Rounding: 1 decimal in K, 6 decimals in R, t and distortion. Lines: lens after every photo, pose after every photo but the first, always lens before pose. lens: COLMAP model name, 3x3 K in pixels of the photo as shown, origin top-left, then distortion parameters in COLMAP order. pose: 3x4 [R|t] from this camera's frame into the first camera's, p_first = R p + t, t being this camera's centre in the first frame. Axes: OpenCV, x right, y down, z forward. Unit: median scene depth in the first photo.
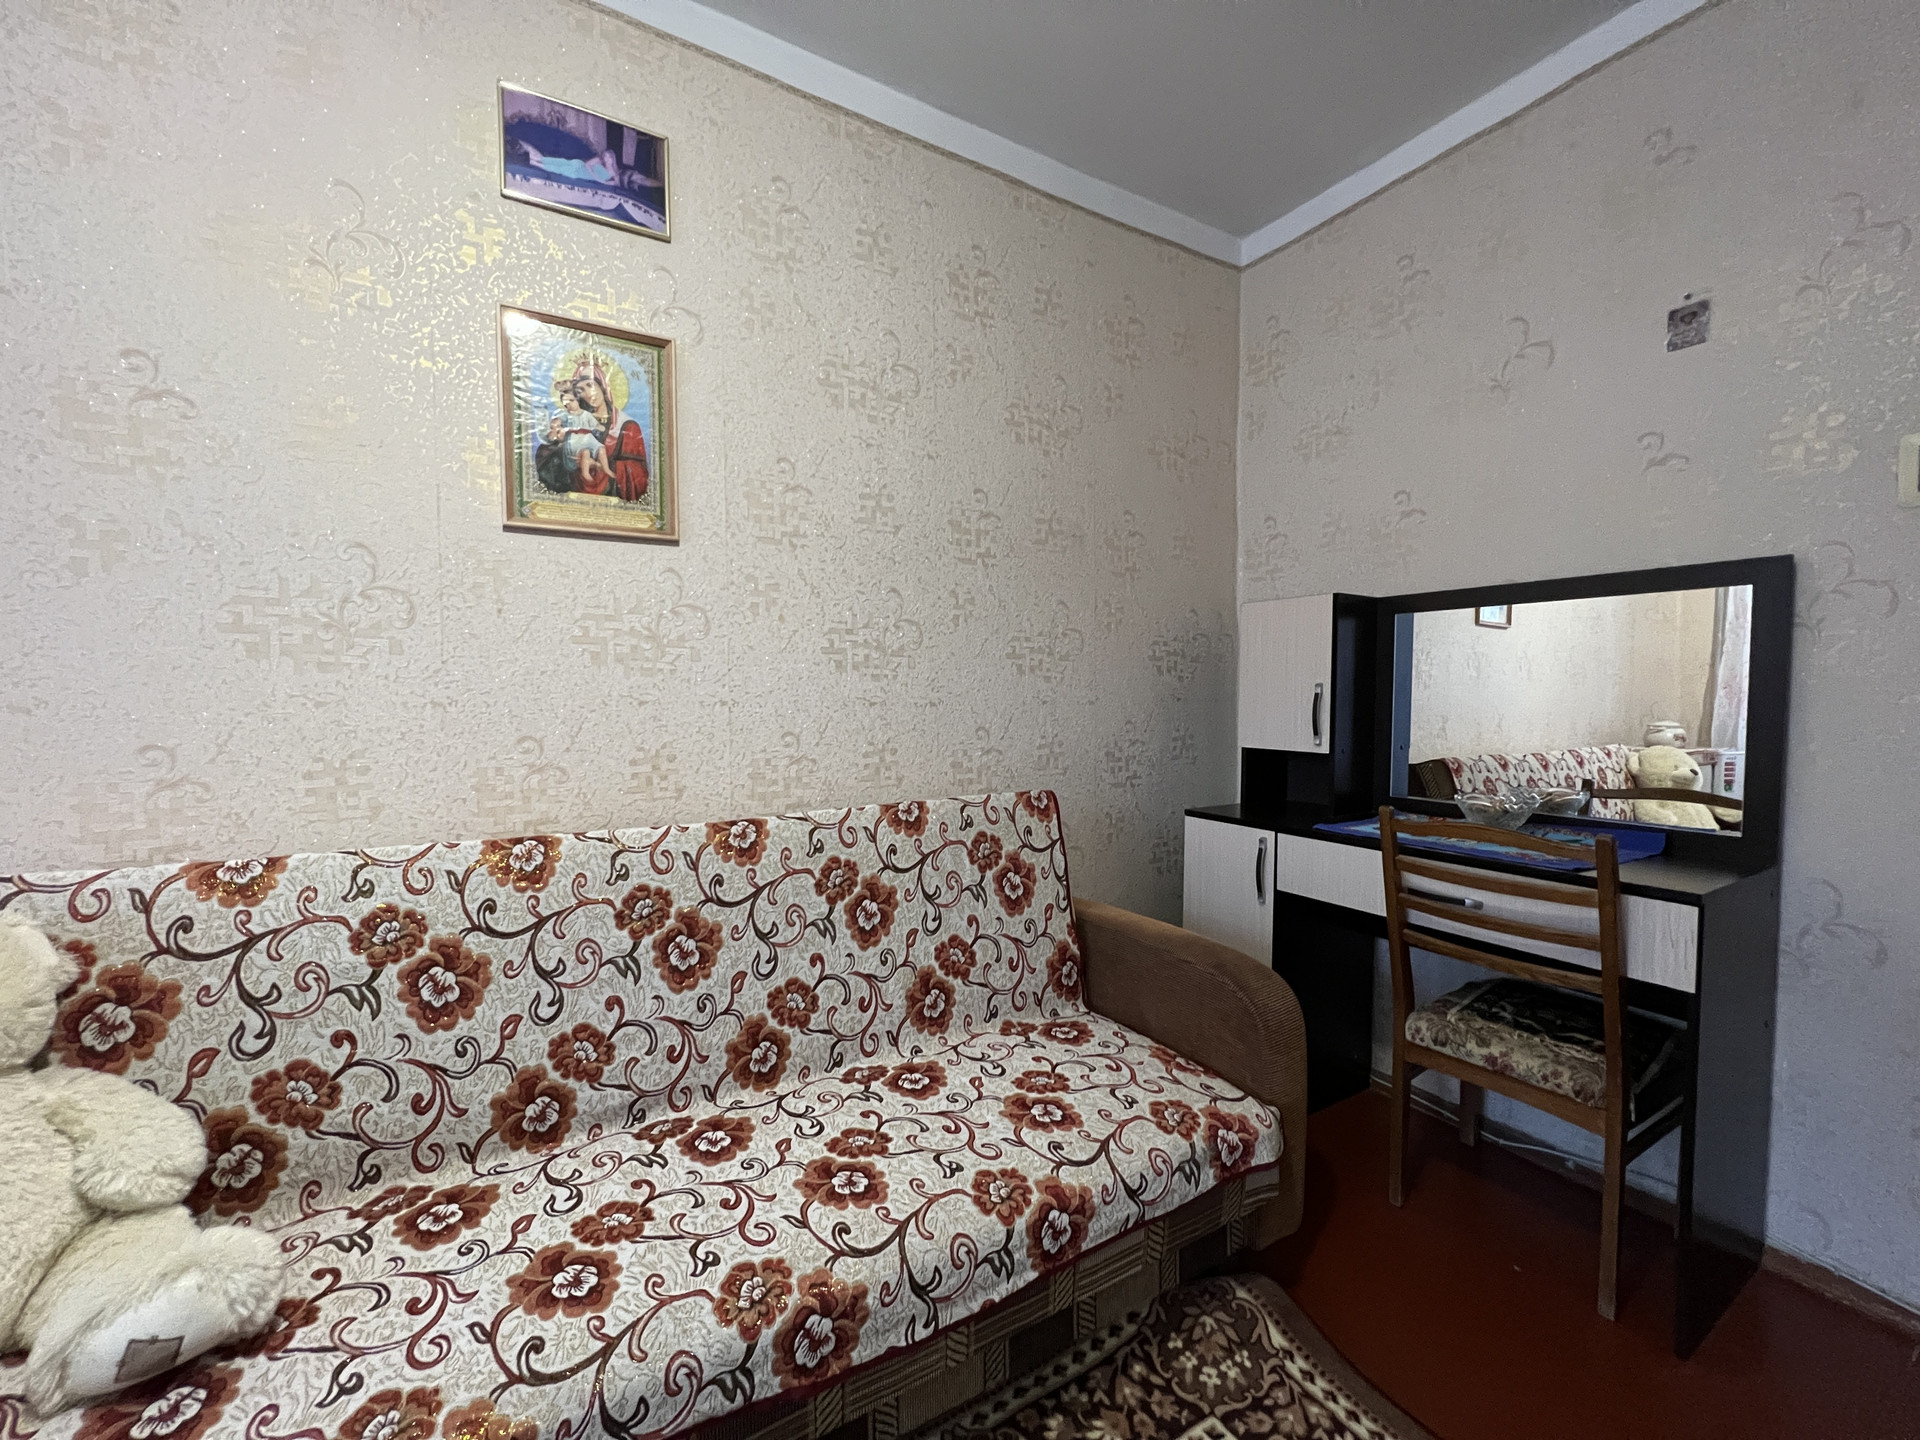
lens RADIAL K [[768.6, 0, 963.0], [0, 768.6, 723.0], [0, 0, 1]] dist [-0.001898, 0.000446]
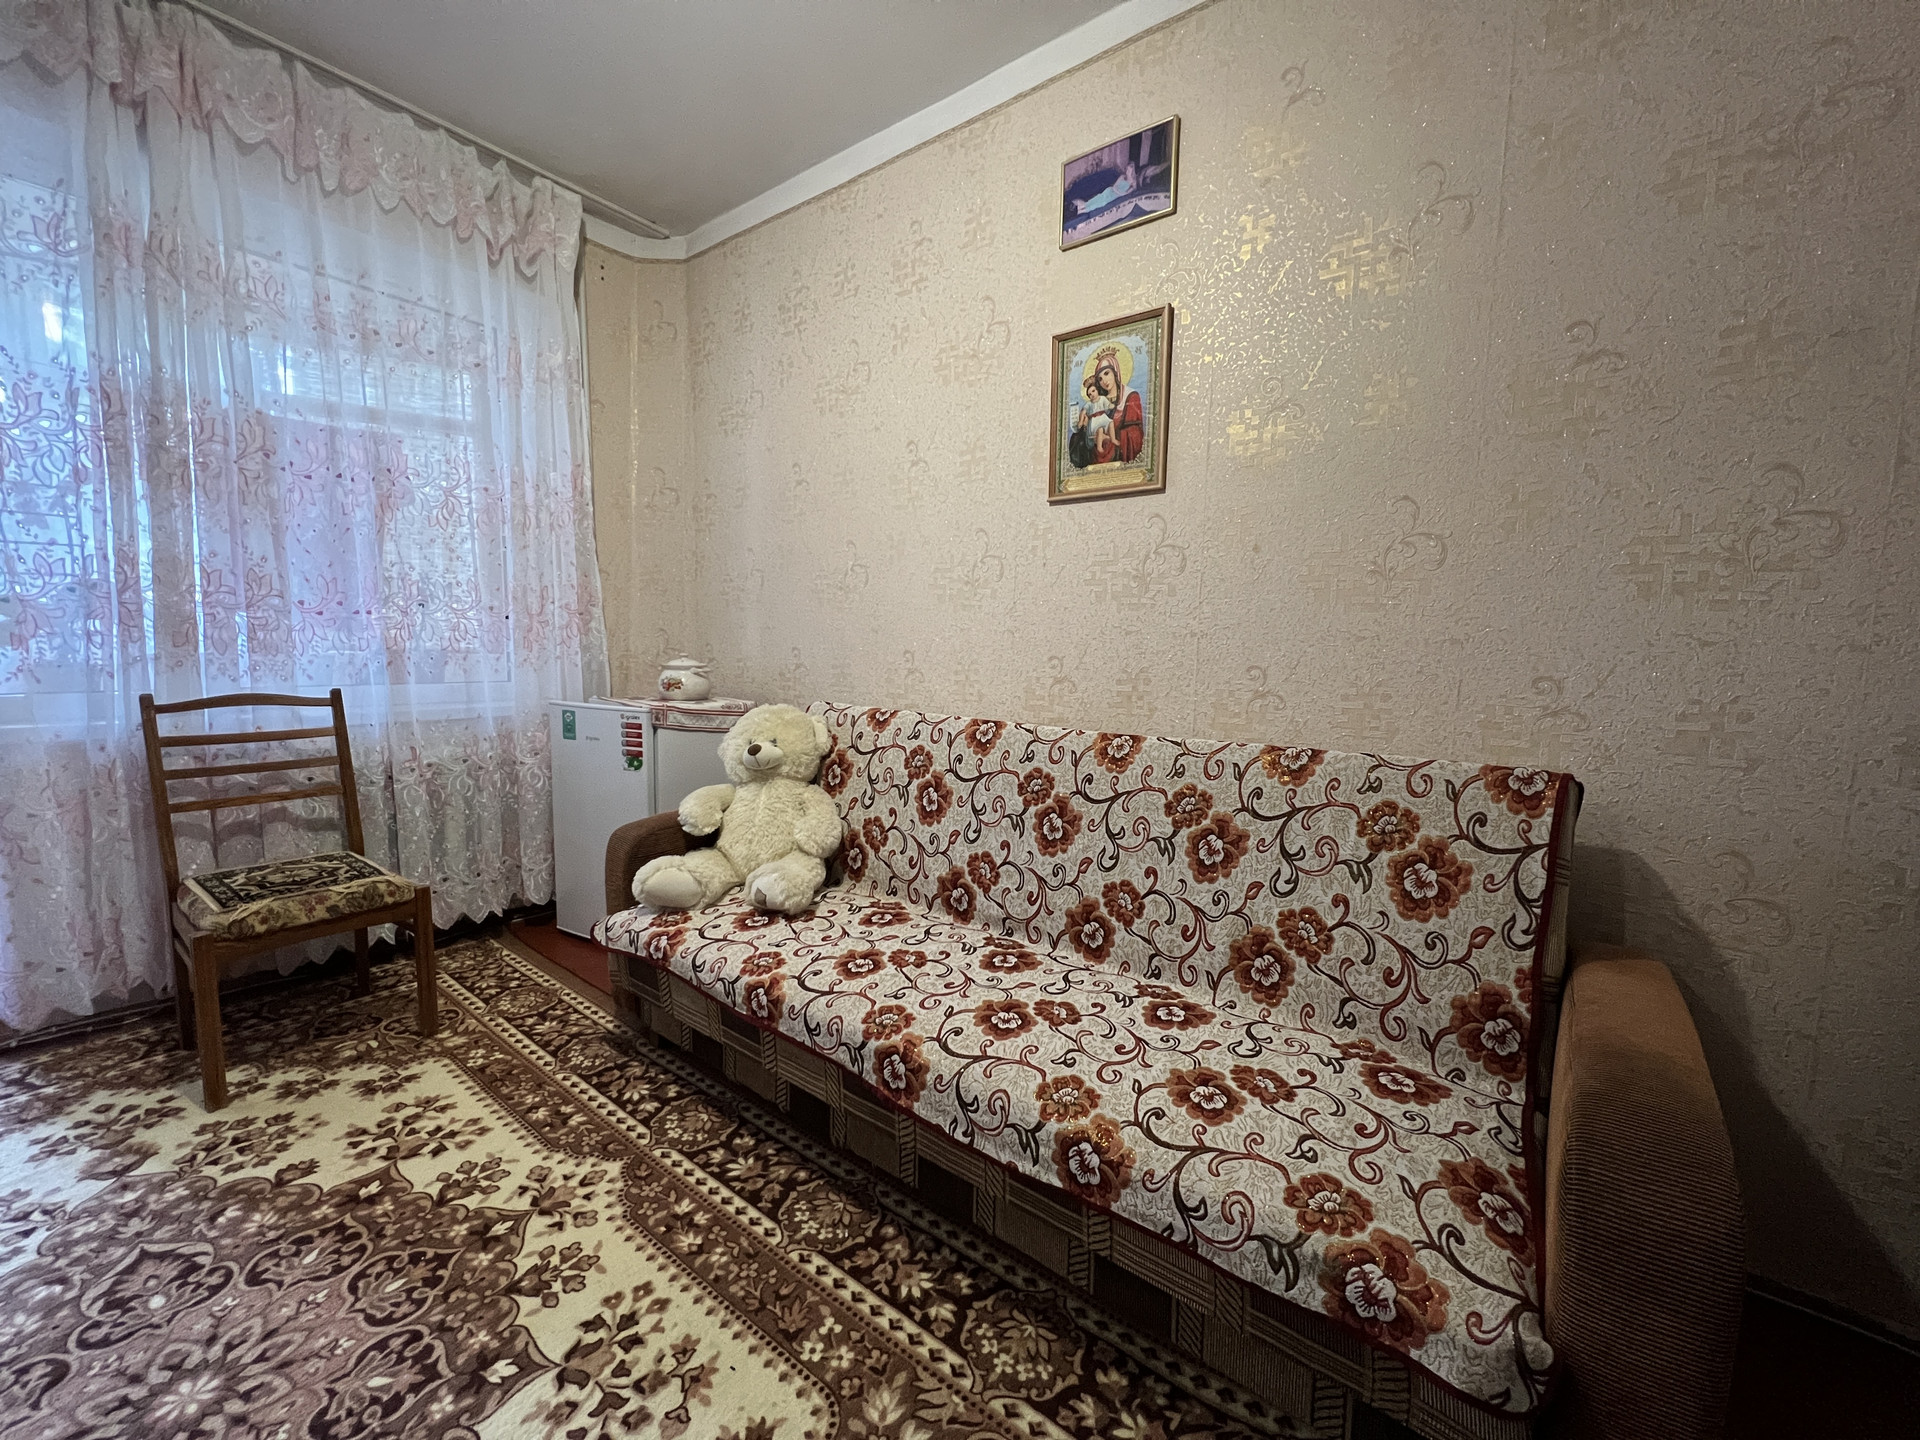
lens RADIAL K [[768.6, 0, 963.0], [0, 768.6, 723.0], [0, 0, 1]] dist [-0.001898, 0.000446]
pose [[0.365473, 0.109567, -0.924351, 0.713269], [-0.057756, 0.993804, 0.094963, 0.016918], [0.929028, 0.018680, 0.369537, 0.382200]]
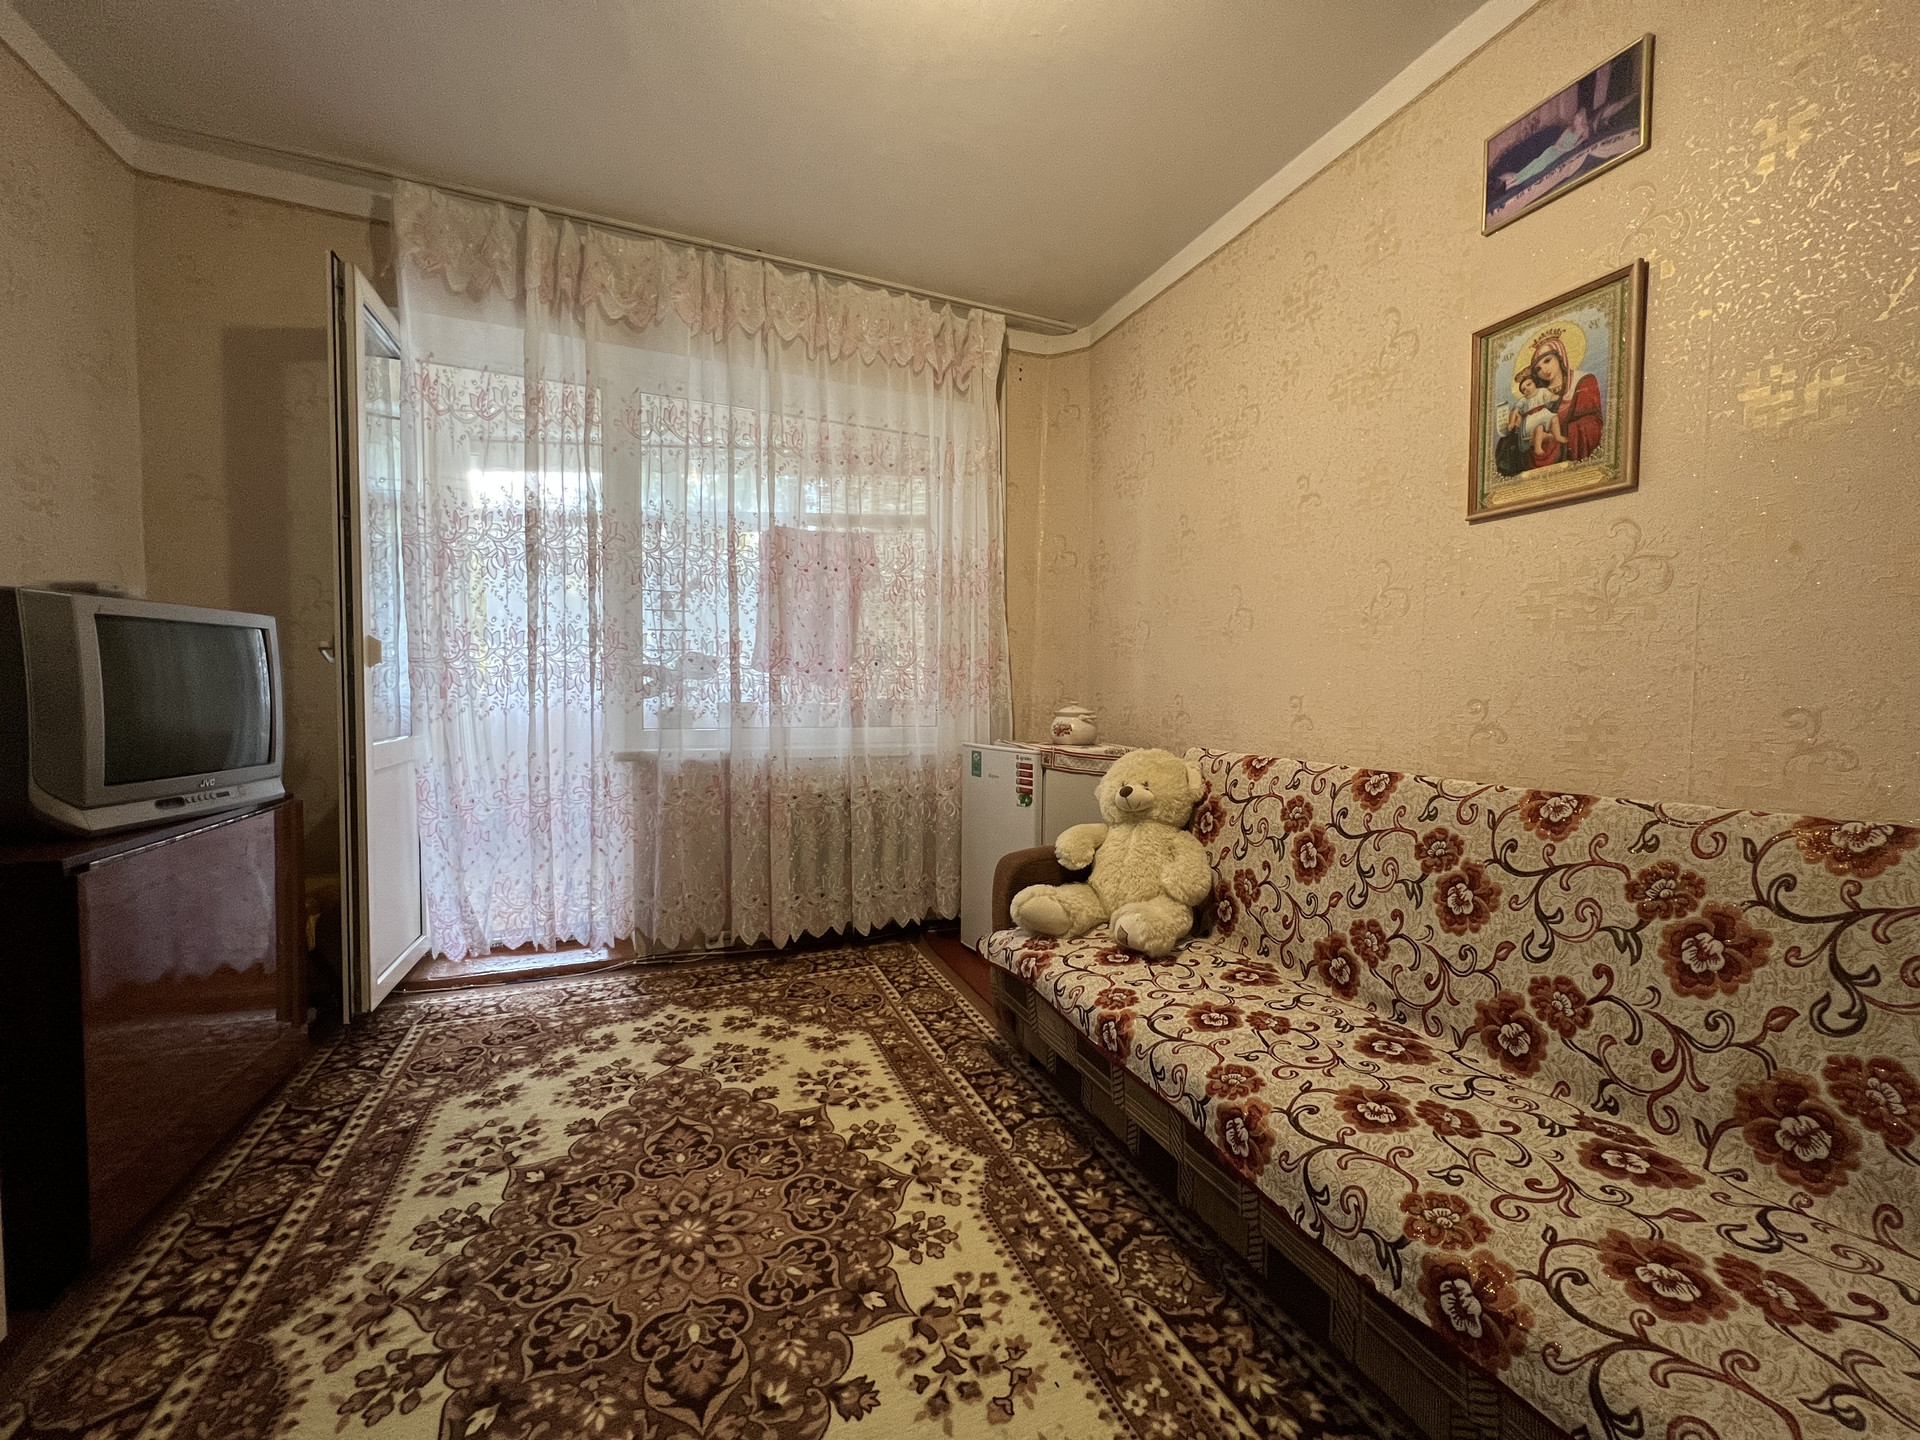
lens RADIAL K [[770.1, 0, 962.2], [0, 770.1, 722.4], [0, 0, 1]] dist [-0.002218, 0.000555]
pose [[-0.148792, 0.044101, -0.987885, 0.757015], [-0.045764, 0.997628, 0.051428, 0.030946], [0.987809, 0.052862, -0.146421, 0.451243]]
